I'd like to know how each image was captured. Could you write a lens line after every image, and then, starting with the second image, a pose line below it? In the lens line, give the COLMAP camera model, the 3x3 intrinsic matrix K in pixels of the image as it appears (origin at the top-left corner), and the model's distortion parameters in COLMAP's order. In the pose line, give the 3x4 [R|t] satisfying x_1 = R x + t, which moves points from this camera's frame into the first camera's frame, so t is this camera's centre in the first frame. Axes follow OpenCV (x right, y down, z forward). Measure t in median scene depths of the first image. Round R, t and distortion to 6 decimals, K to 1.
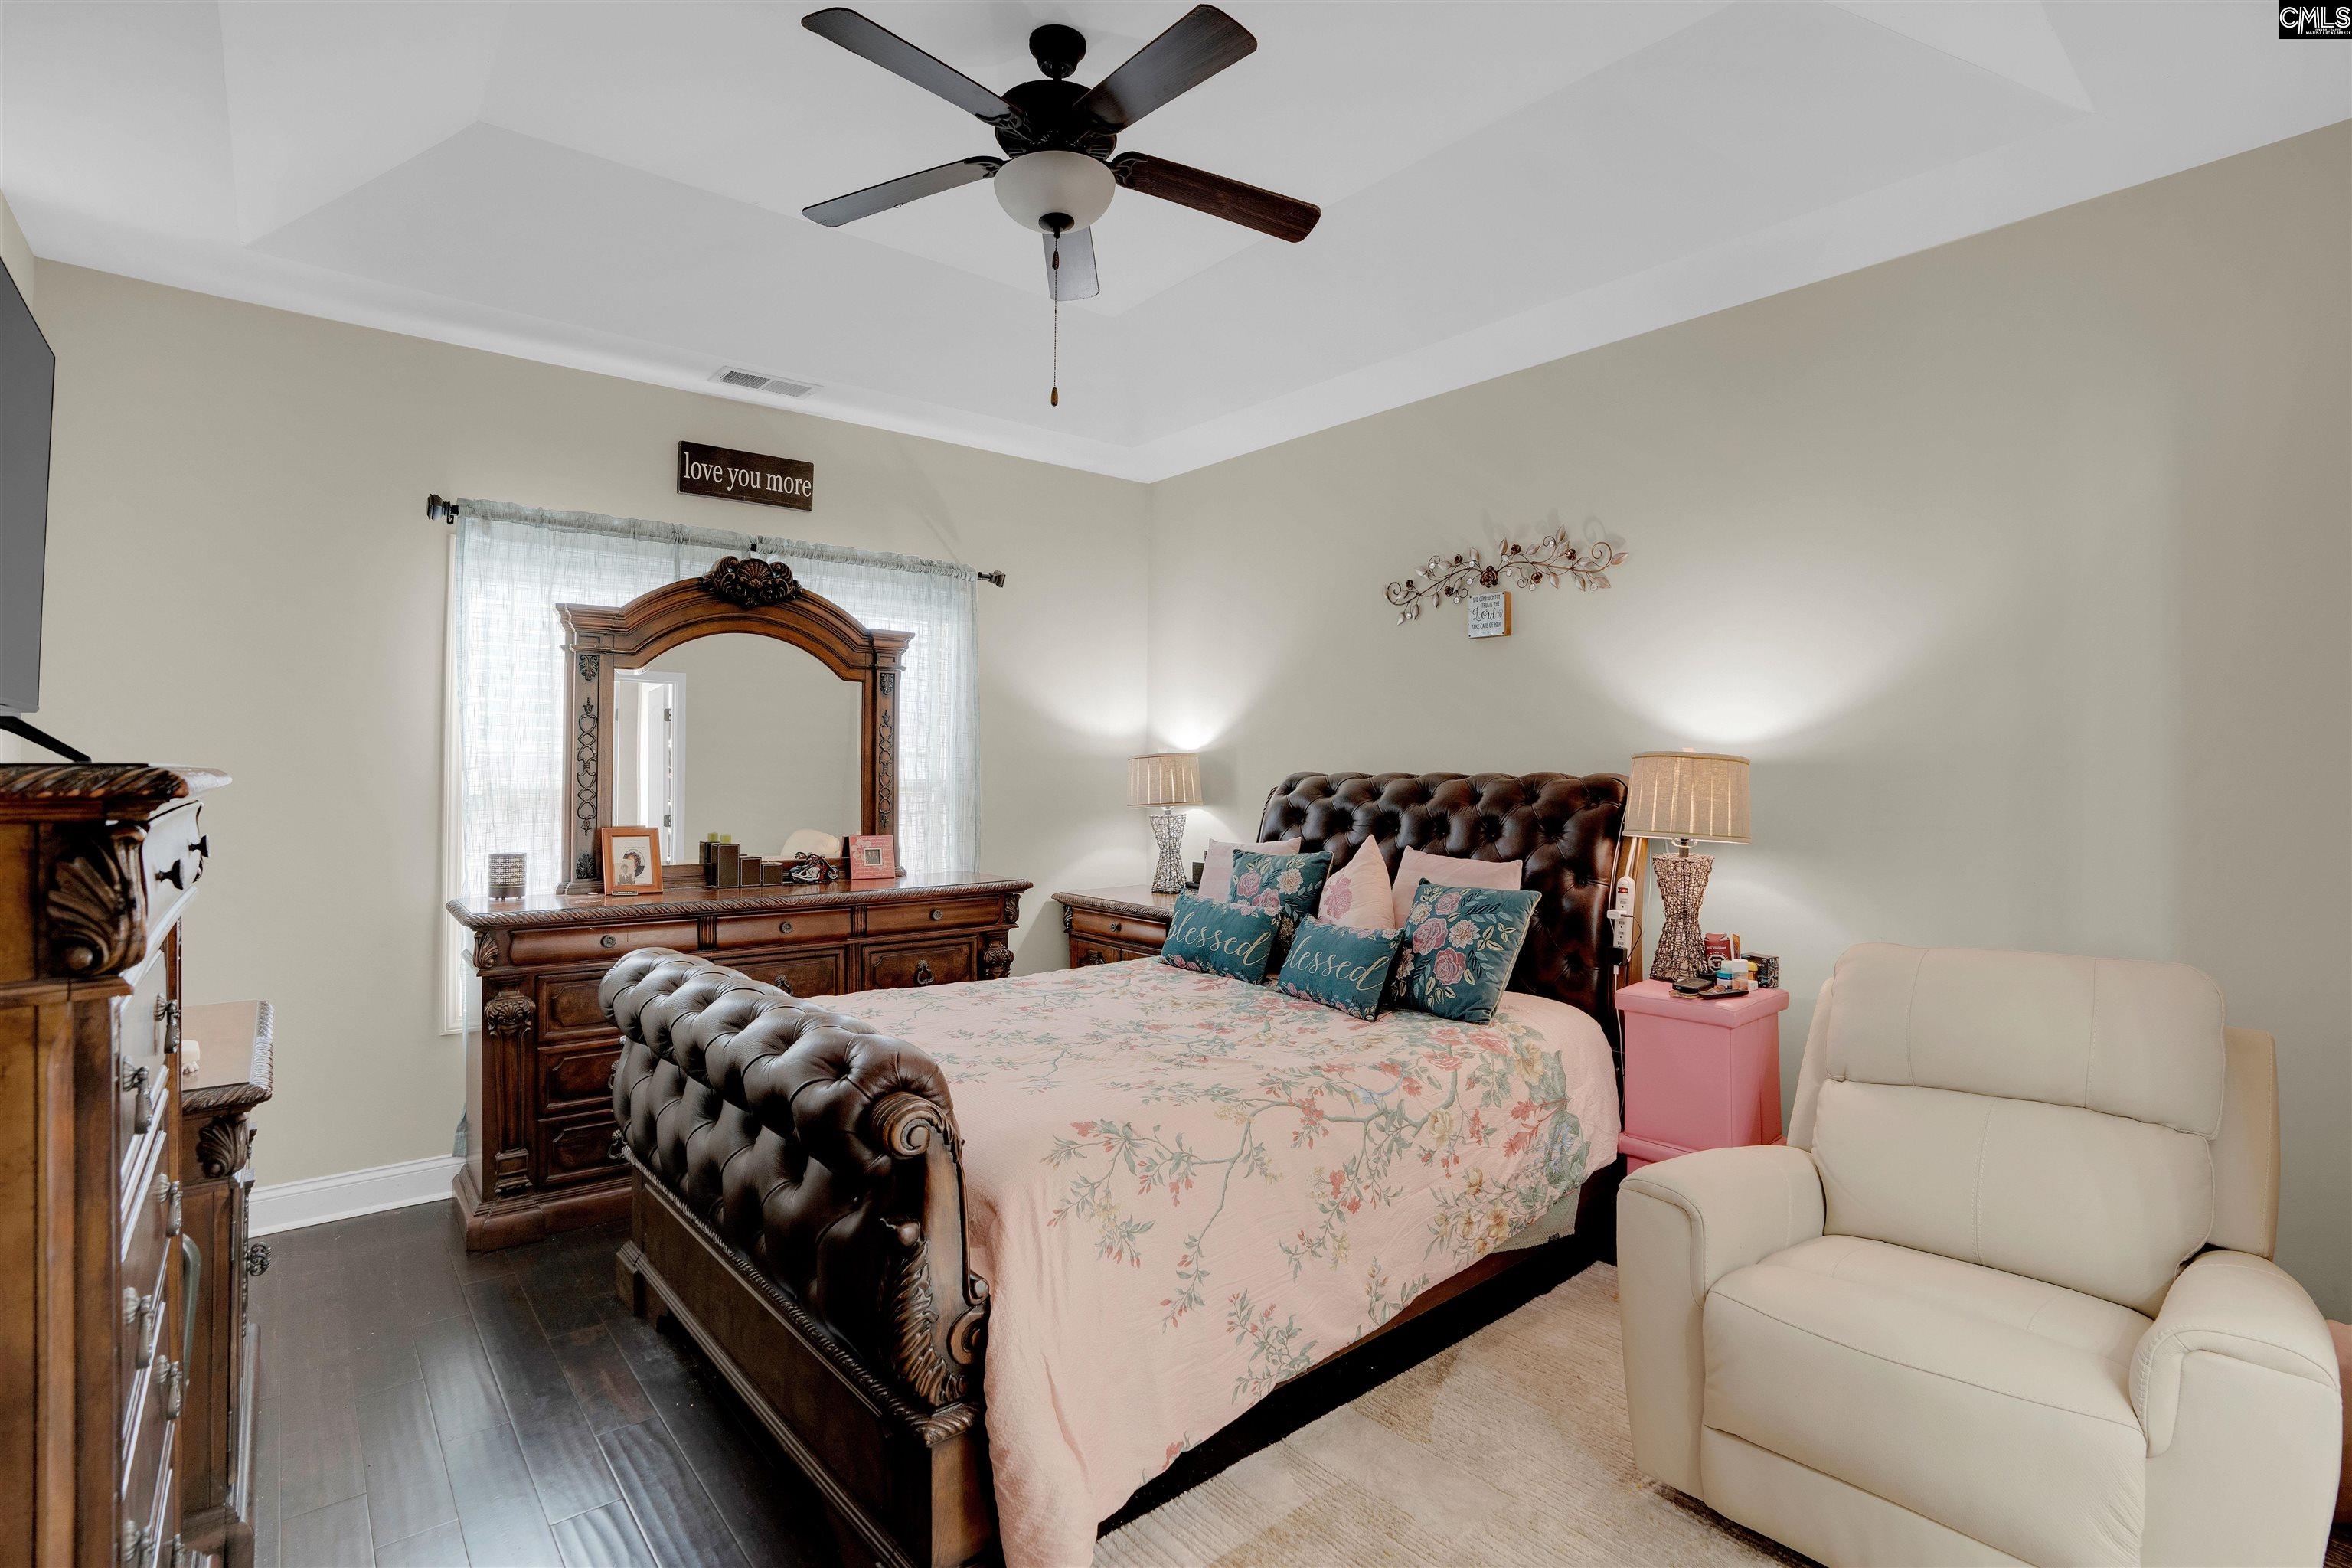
lens RADIAL K [[1165.9, 0, 1176.0], [0, 1165.9, 784.0], [0, 0, 1]] dist [-0.003661, -0.000523]
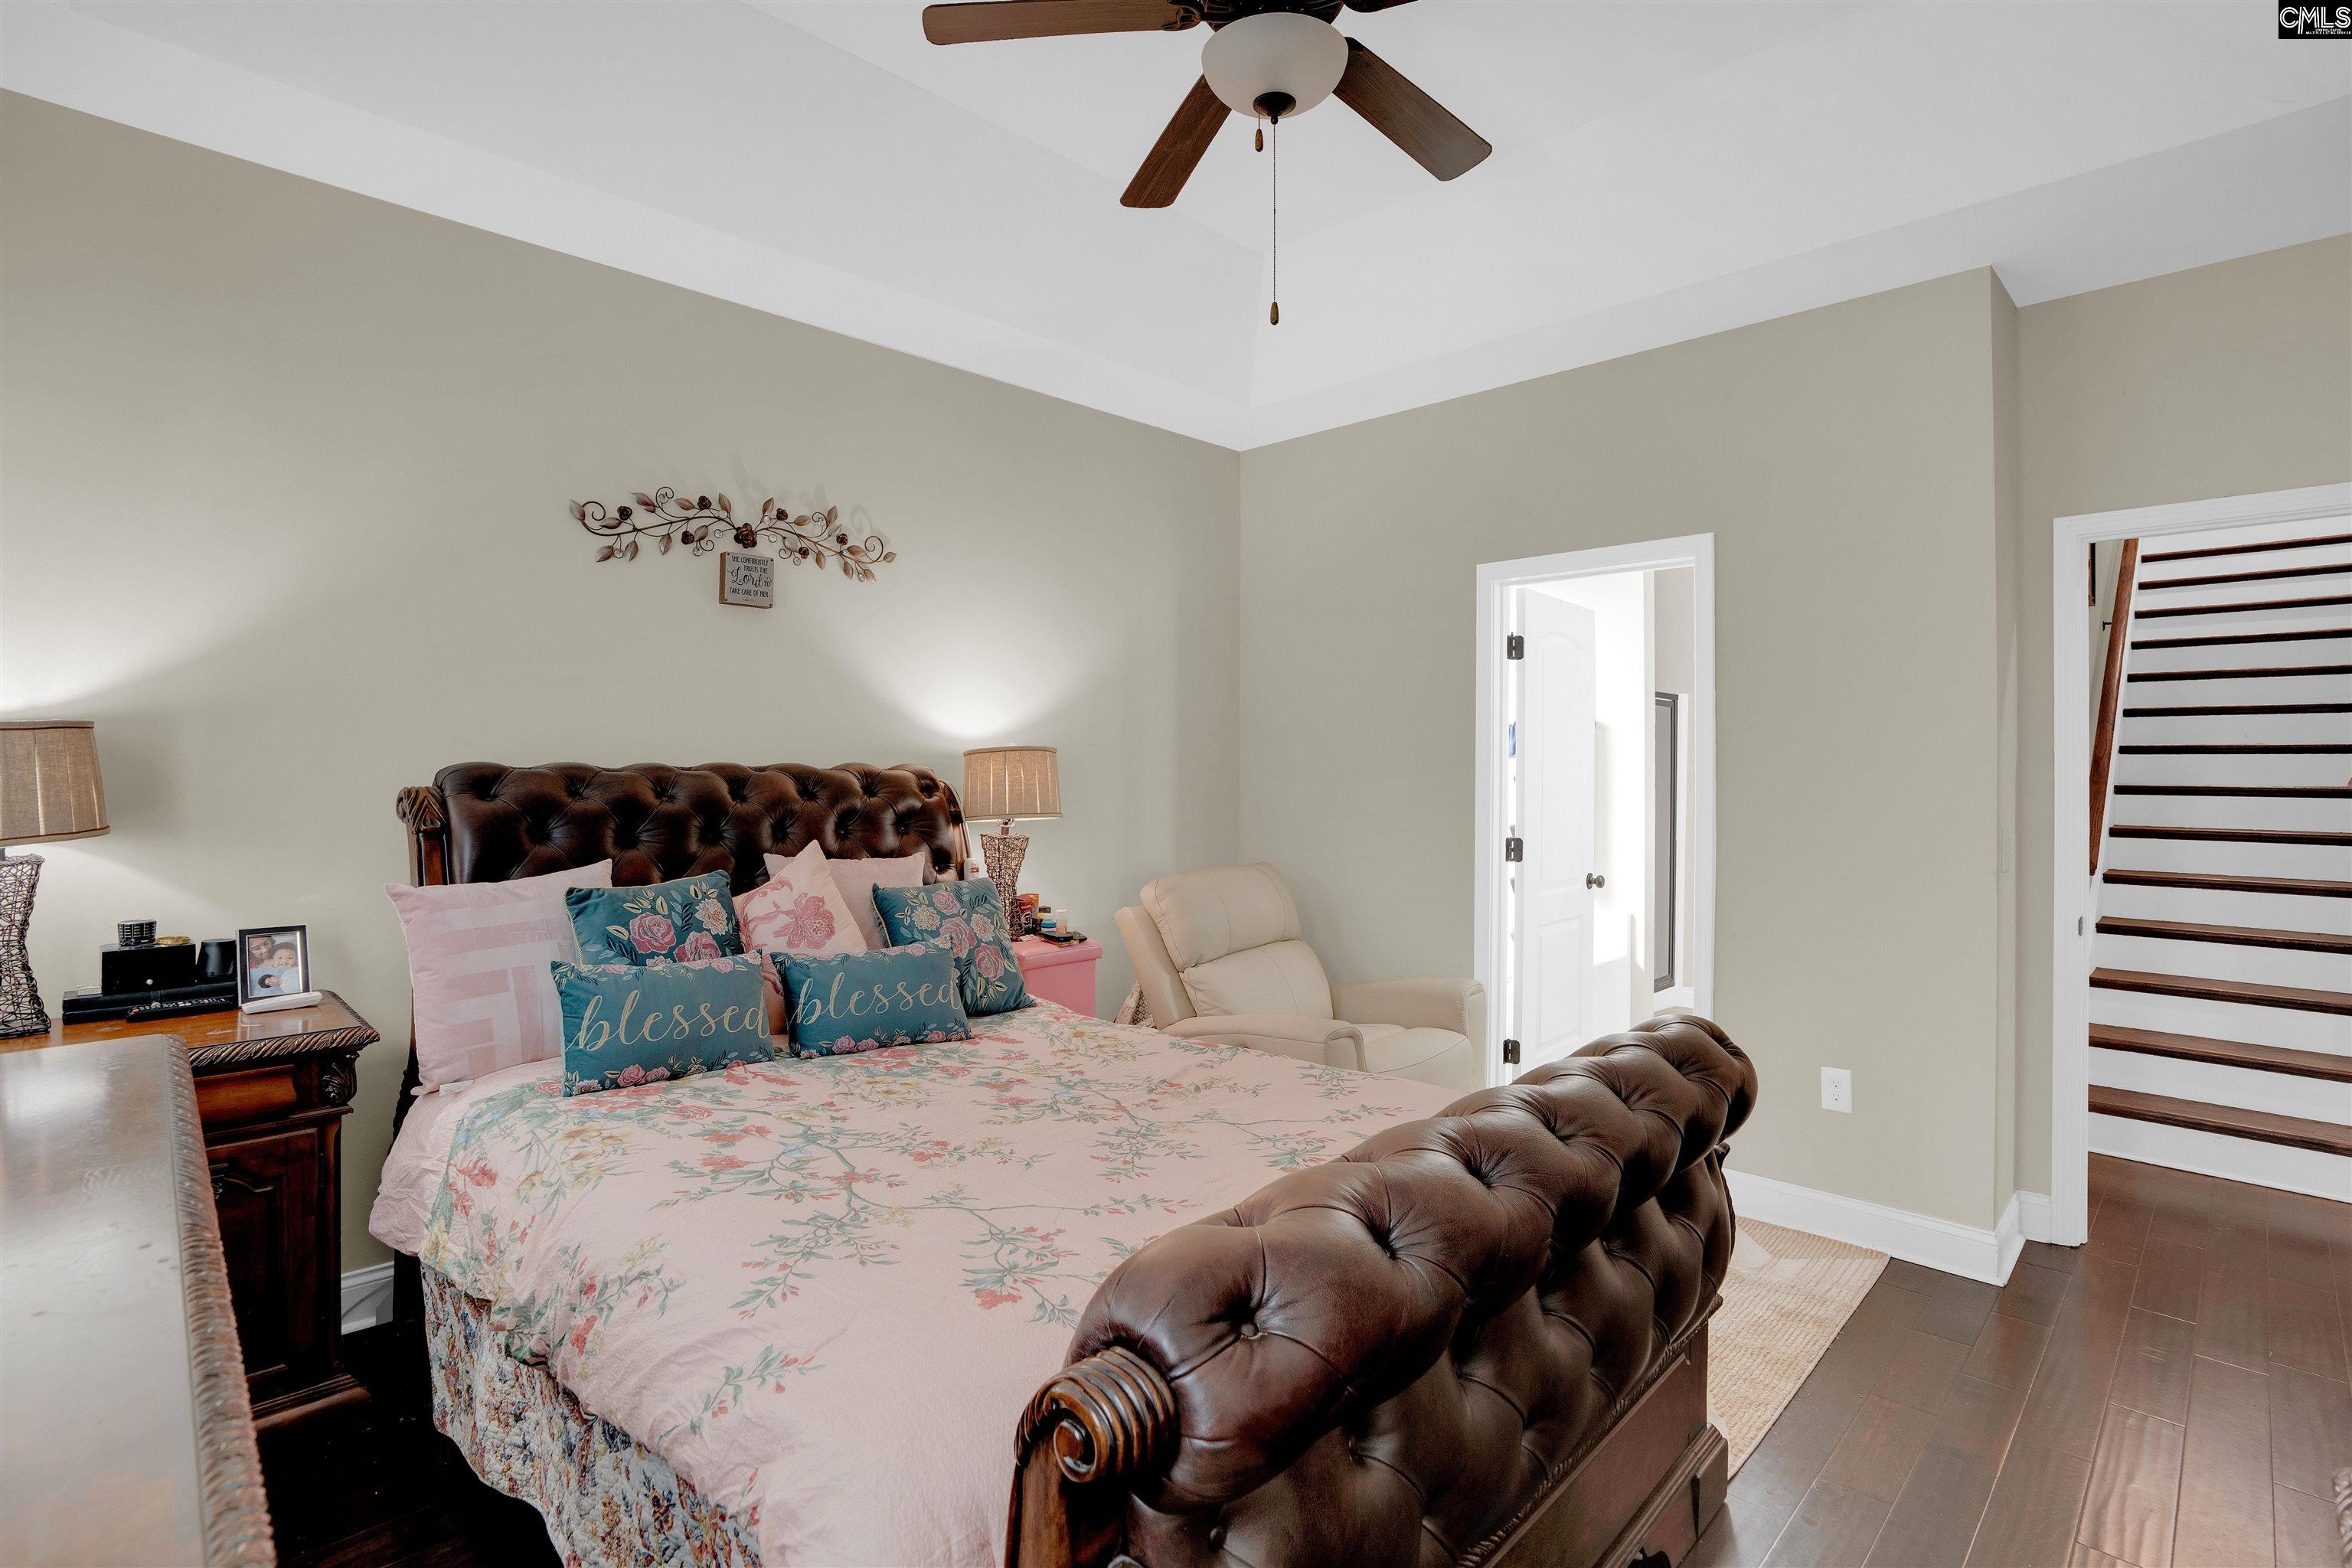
lens RADIAL K [[1165.9, 0, 1176.0], [0, 1165.9, 784.0], [0, 0, 1]] dist [-0.003661, -0.000523]
pose [[-0.086759, -0.021208, 0.996004, -0.640361], [0.007960, 0.999727, 0.021981, -0.011391], [-0.996198, 0.009835, -0.086566, 0.787432]]
